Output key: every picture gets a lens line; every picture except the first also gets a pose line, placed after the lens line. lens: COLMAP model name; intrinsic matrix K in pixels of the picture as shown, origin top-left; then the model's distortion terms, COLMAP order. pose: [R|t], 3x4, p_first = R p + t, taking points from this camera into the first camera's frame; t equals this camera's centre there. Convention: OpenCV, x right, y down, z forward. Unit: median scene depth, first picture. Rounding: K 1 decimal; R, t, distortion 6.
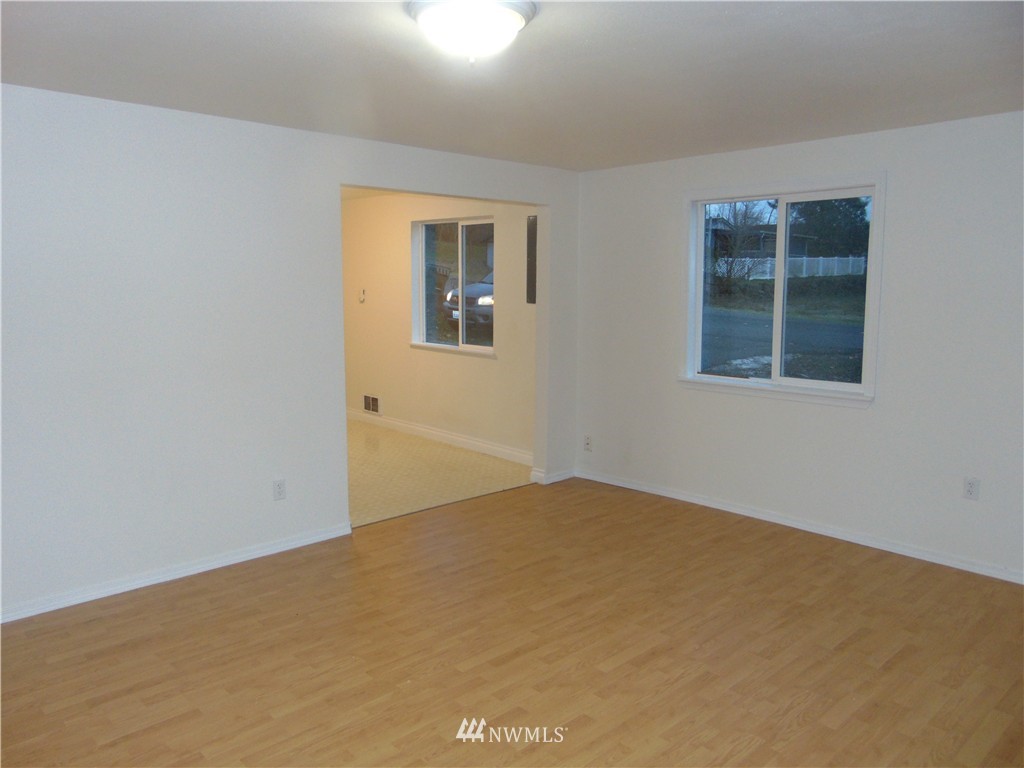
lens RADIAL K [[769.9, 0, 513.5], [0, 769.9, 382.1], [0, 0, 1]] dist [-0.027167, 0.064468]
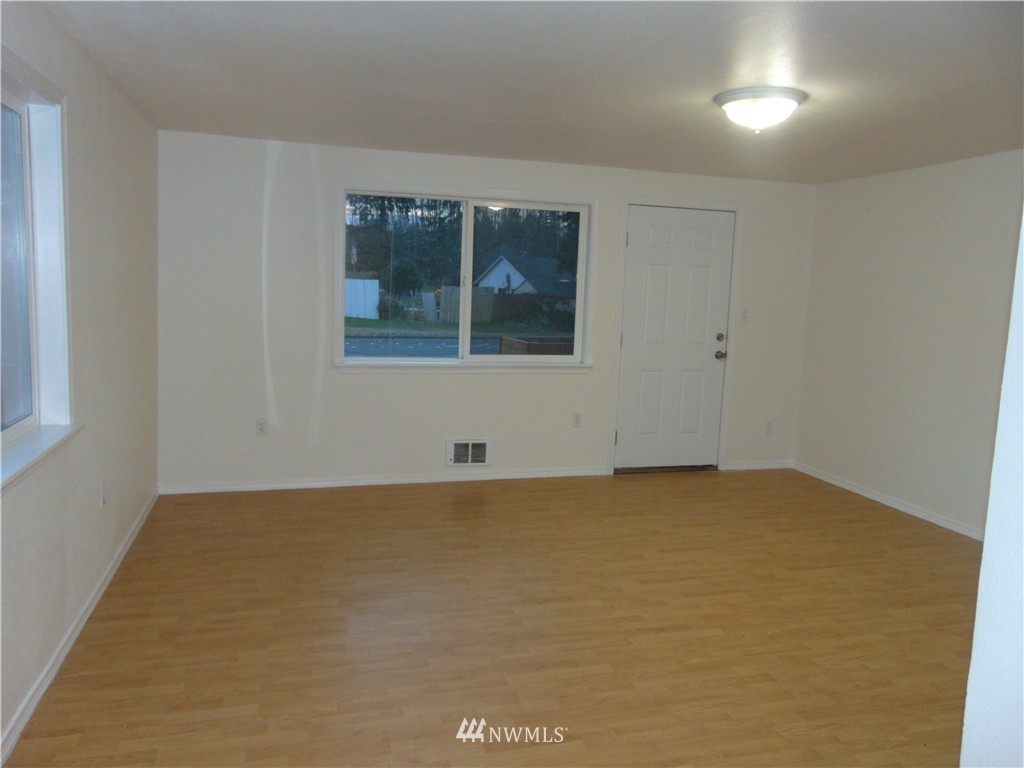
lens RADIAL K [[769.9, 0, 516.5], [0, 769.9, 384.7], [0, 0, 1]] dist [-0.027167, 0.064468]
pose [[-0.884827, -0.093456, 0.456452, -0.274635], [0.024730, 0.968876, 0.246309, -0.242252], [-0.465264, 0.229229, -0.854976, 1.954363]]
